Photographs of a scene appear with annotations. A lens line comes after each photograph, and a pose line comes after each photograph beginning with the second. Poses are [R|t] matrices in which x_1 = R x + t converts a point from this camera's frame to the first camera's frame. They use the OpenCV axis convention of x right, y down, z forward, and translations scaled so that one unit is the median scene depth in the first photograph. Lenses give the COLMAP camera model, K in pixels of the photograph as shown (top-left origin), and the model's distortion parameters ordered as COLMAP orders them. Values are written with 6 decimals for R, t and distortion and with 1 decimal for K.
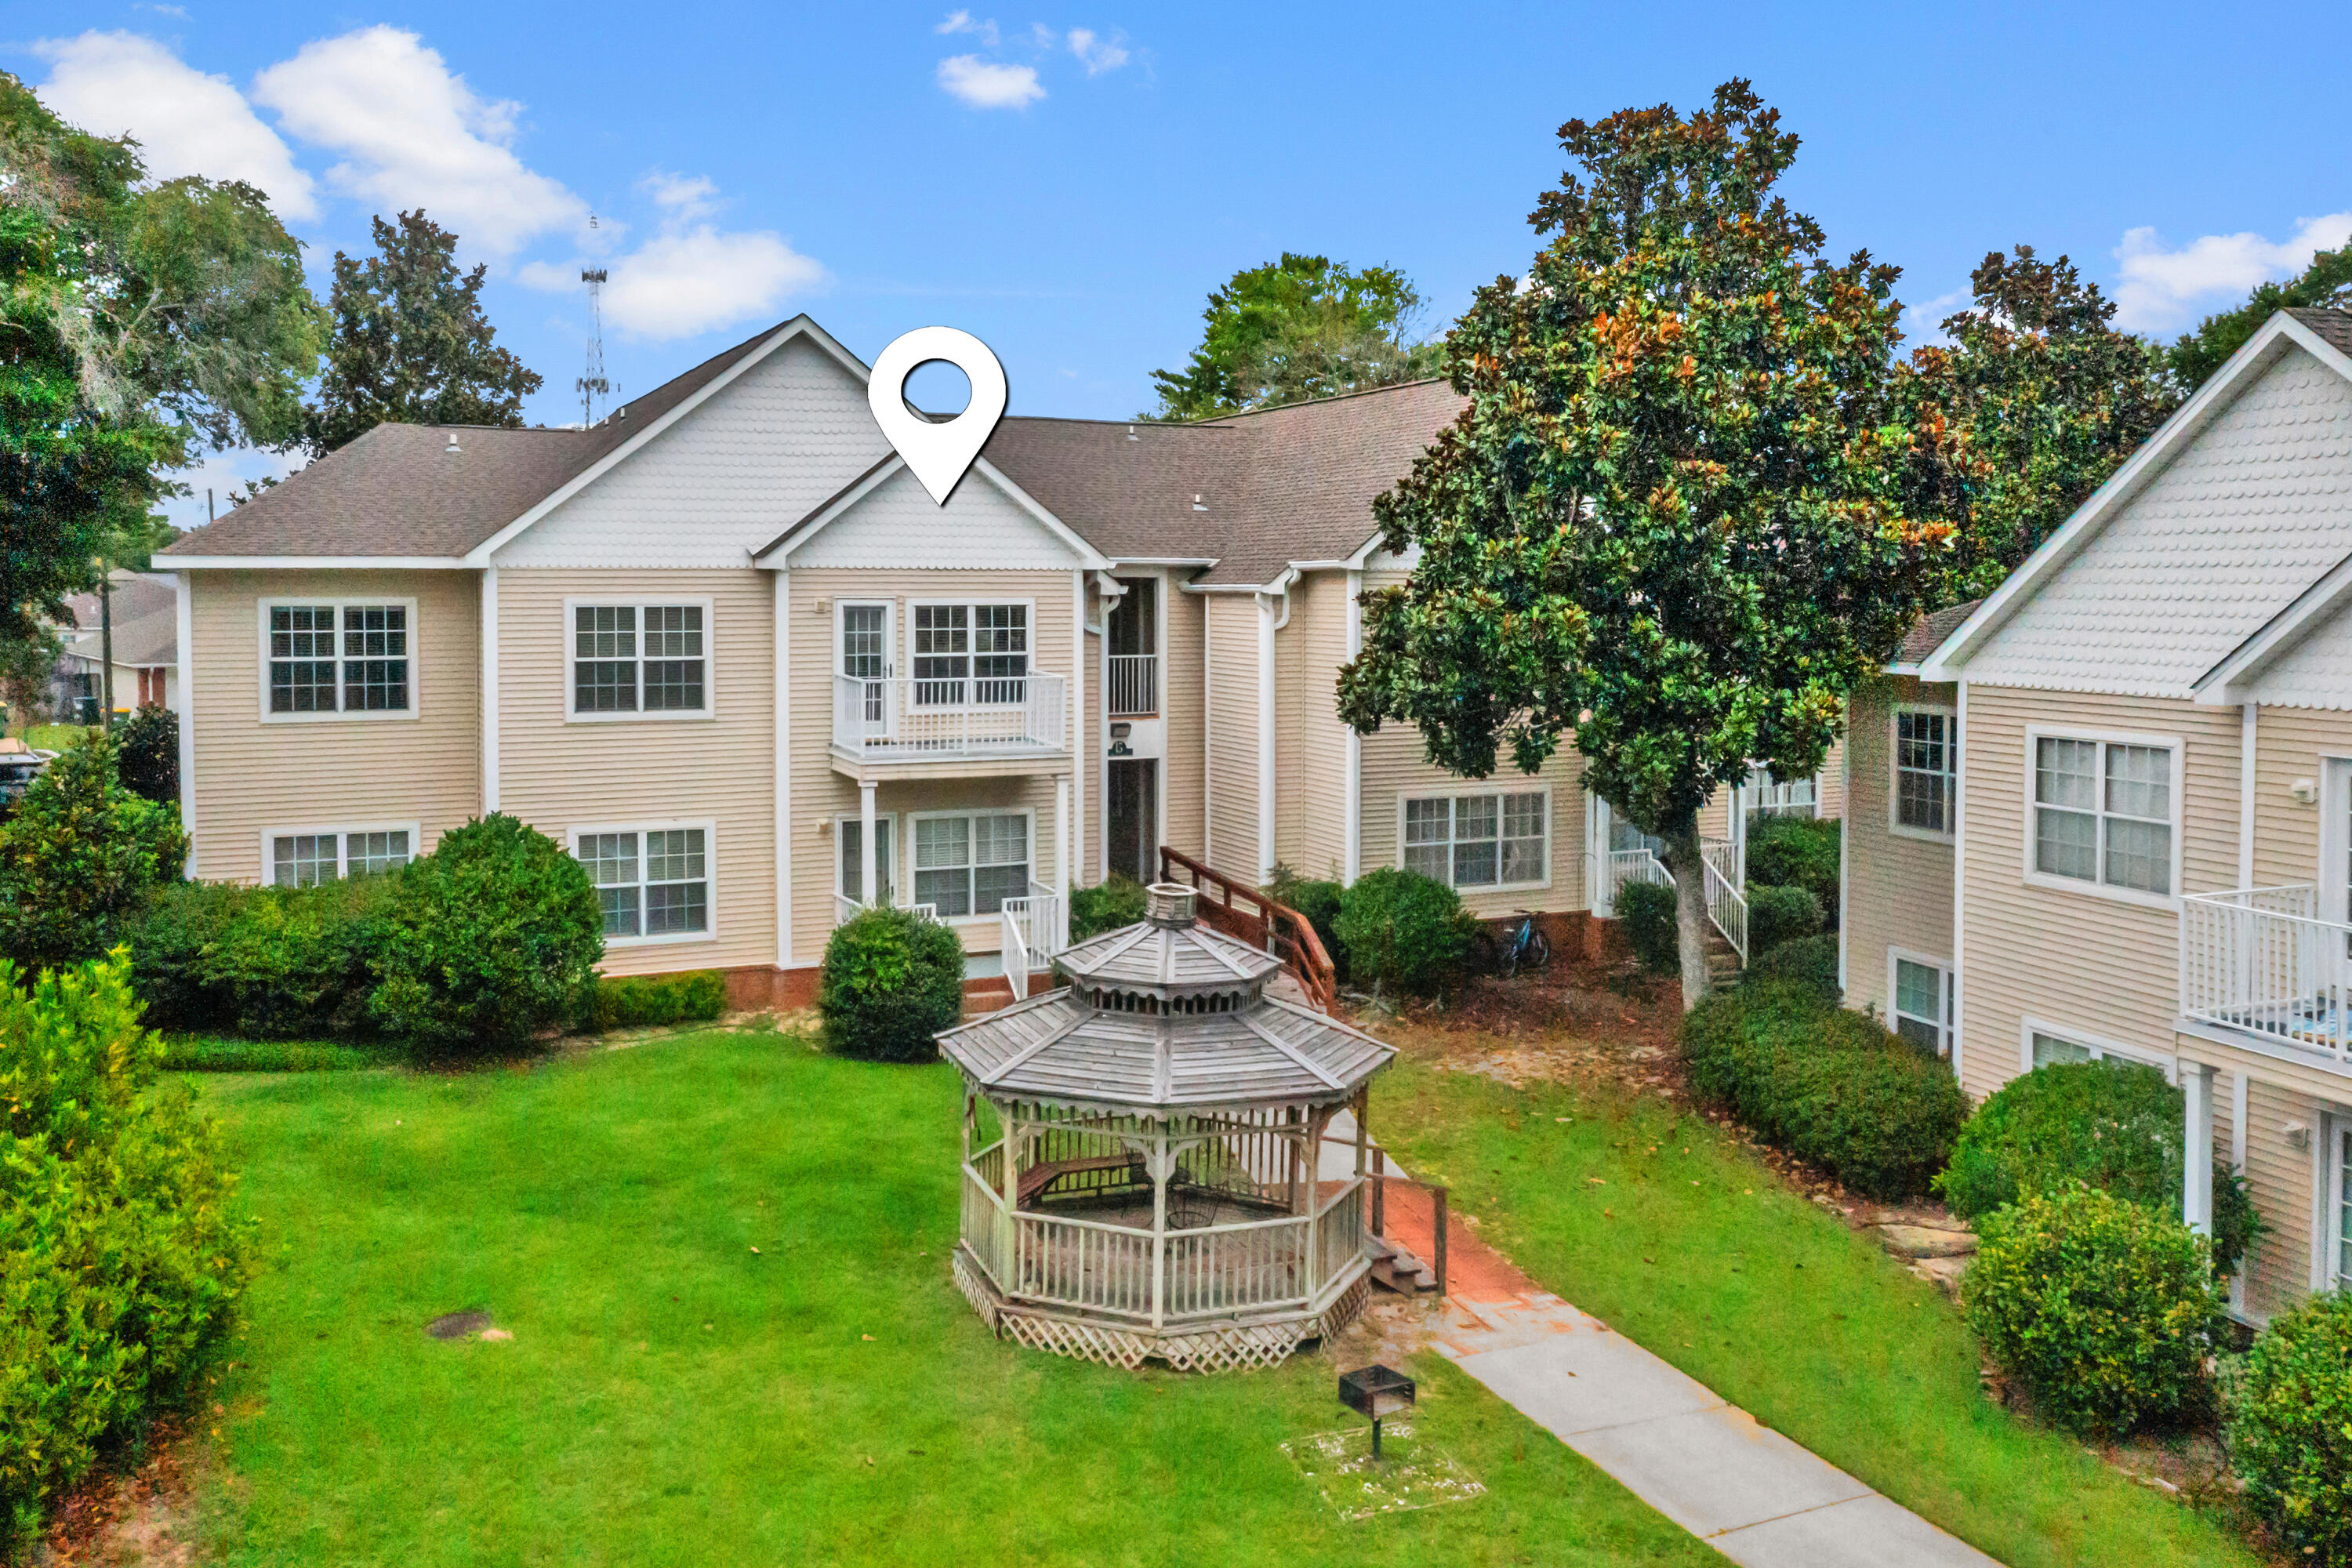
lens RADIAL K [[1938.0, 0, 1172.0], [0, 1938.0, 668.2], [0, 0, 1]] dist [-0.009523, 0.002009]
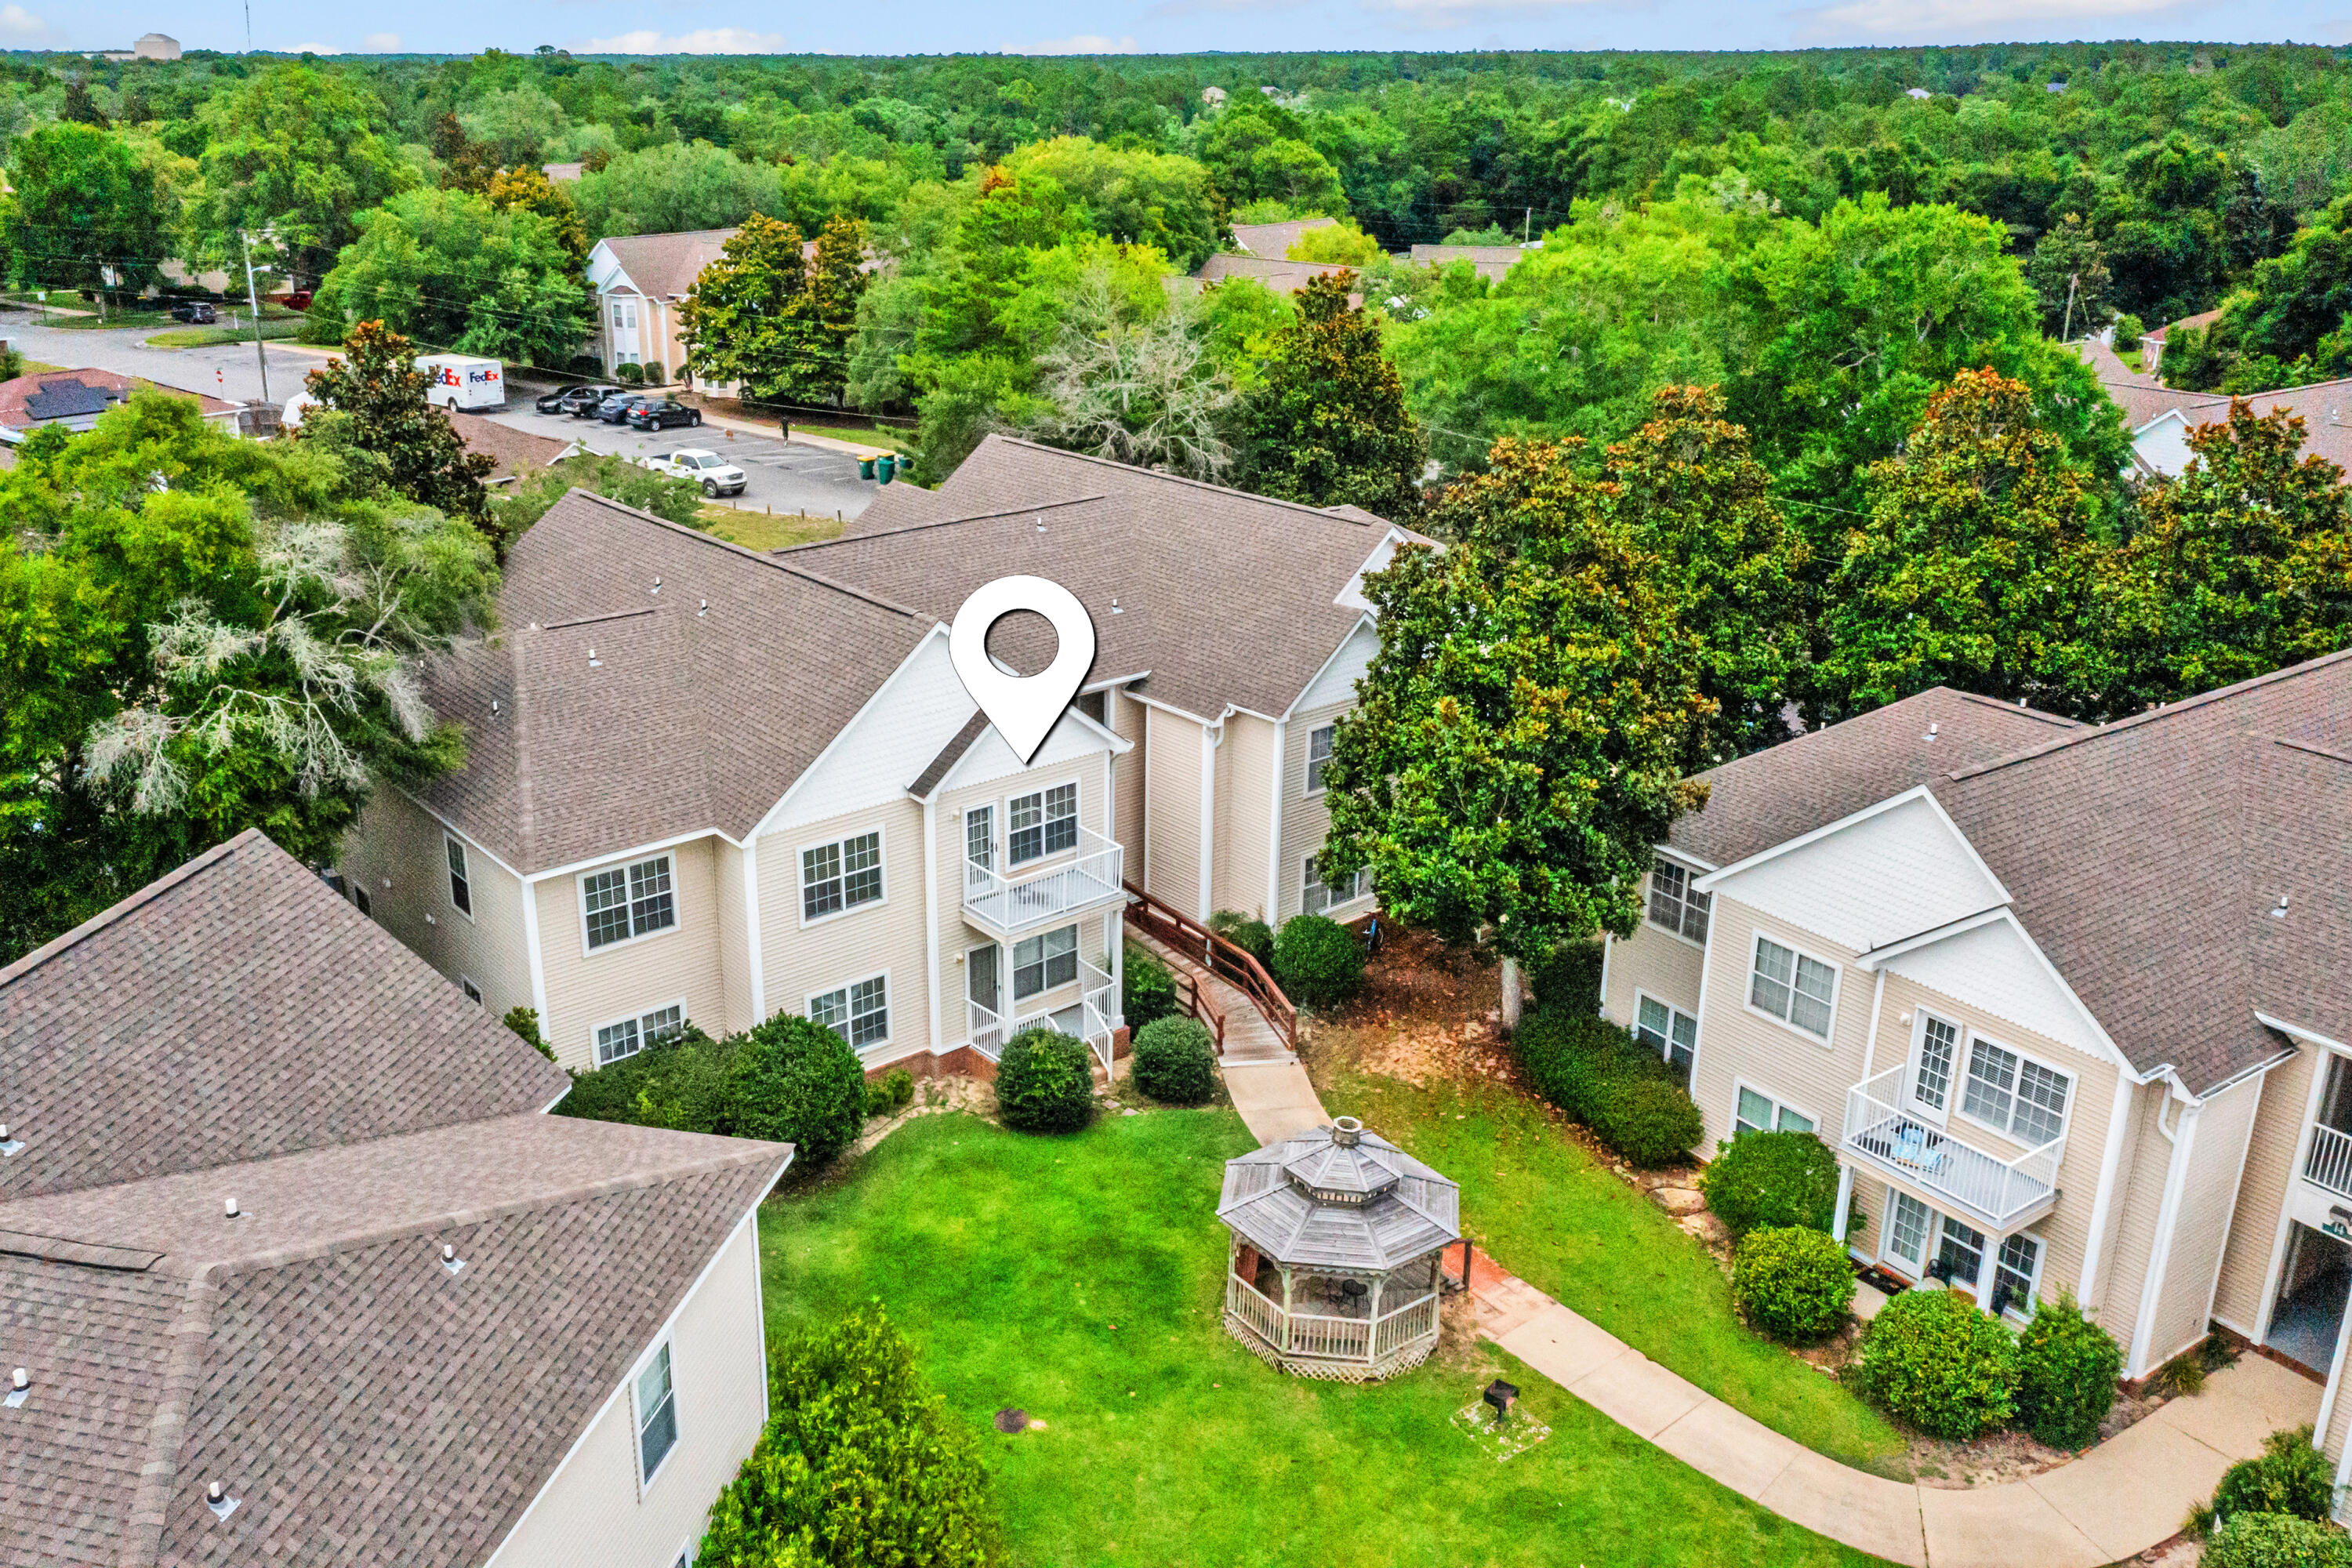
lens RADIAL K [[2015.1, 0, 1176.0], [0, 2015.1, 784.0], [0, 0, 1]] dist [-0.010371, -0.001548]
pose [[0.959239, -0.084932, 0.269533, -0.450300], [-0.003320, 0.950316, 0.311268, -0.548120], [-0.282578, -0.299475, 0.911298, -0.399829]]
